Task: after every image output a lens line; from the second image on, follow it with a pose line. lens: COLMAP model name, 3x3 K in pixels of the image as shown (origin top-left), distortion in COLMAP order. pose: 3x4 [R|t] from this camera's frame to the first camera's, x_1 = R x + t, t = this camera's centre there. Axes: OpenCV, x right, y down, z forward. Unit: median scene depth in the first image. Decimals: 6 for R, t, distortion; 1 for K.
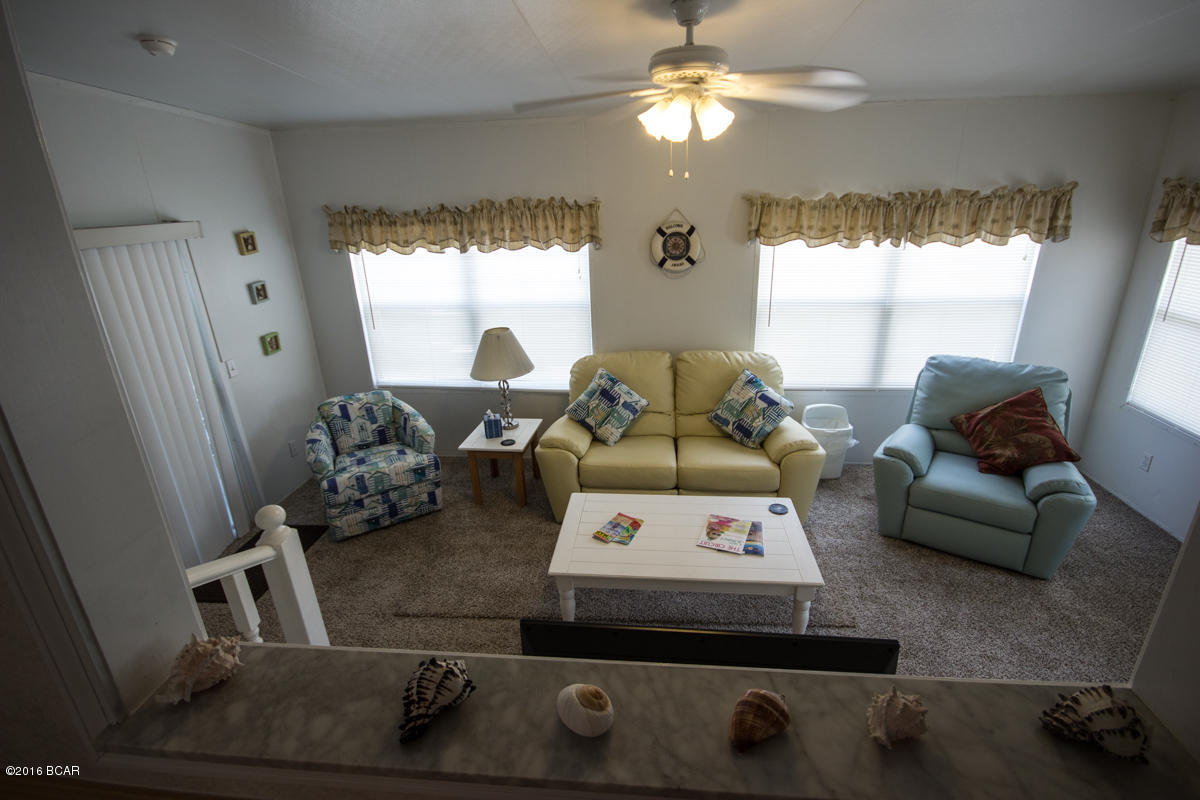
lens RADIAL K [[555.3, 0, 603.3], [0, 555.3, 399.9], [0, 0, 1]] dist [0.001690, -0.000556]
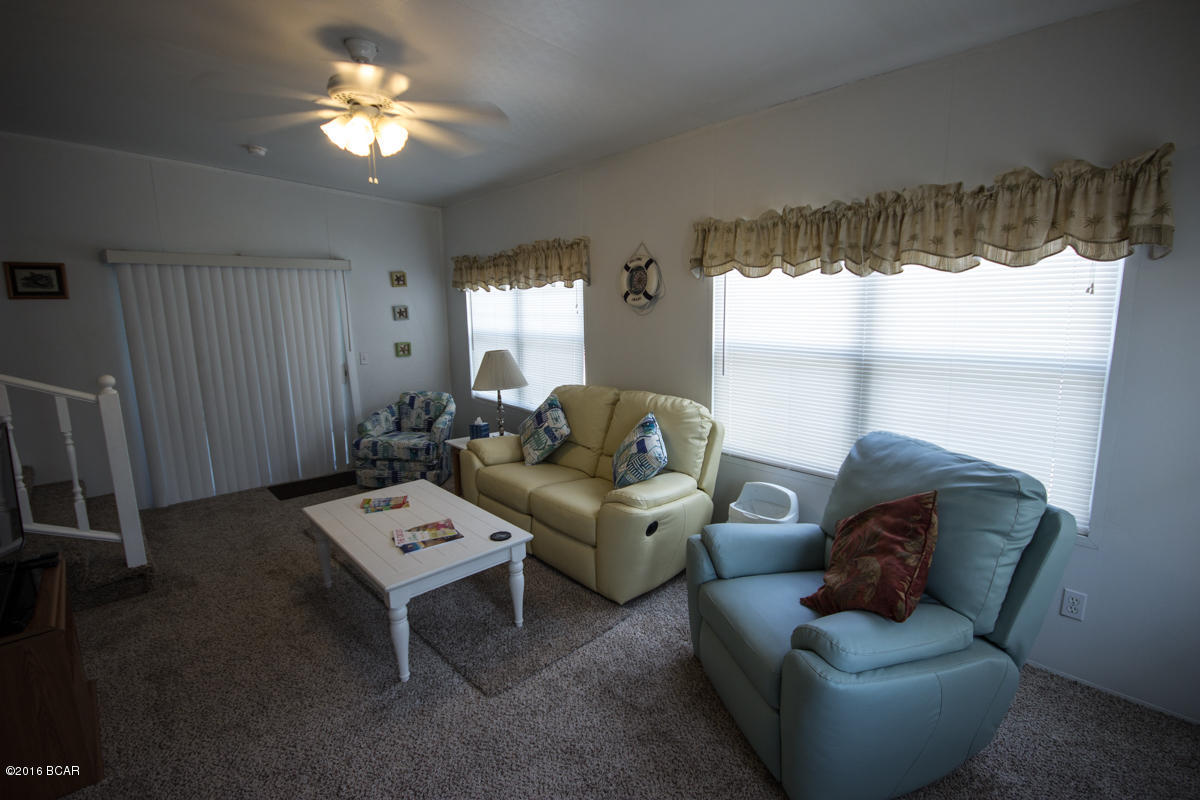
lens RADIAL K [[555.3, 0, 603.3], [0, 555.3, 399.9], [0, 0, 1]] dist [0.001690, -0.000556]
pose [[0.741285, 0.131107, -0.658261, 0.773776], [-0.239175, 0.967954, -0.076552, 0.010519], [0.627130, 0.214187, 0.748887, 0.301054]]
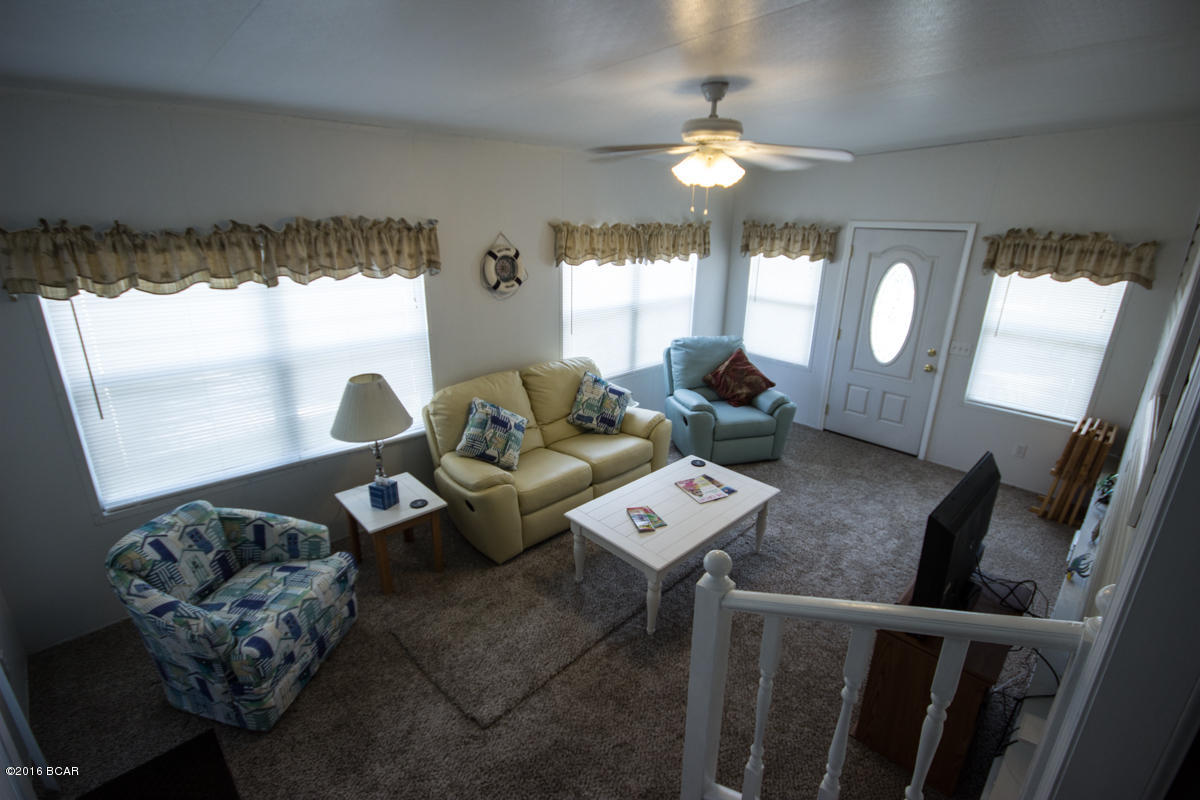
lens RADIAL K [[555.3, 0, 603.3], [0, 555.3, 399.9], [0, 0, 1]] dist [0.001690, -0.000556]
pose [[0.634816, -0.208029, 0.744132, -0.599747], [0.231779, 0.969992, 0.073441, -0.075312], [-0.737080, 0.125852, 0.663983, 0.214040]]
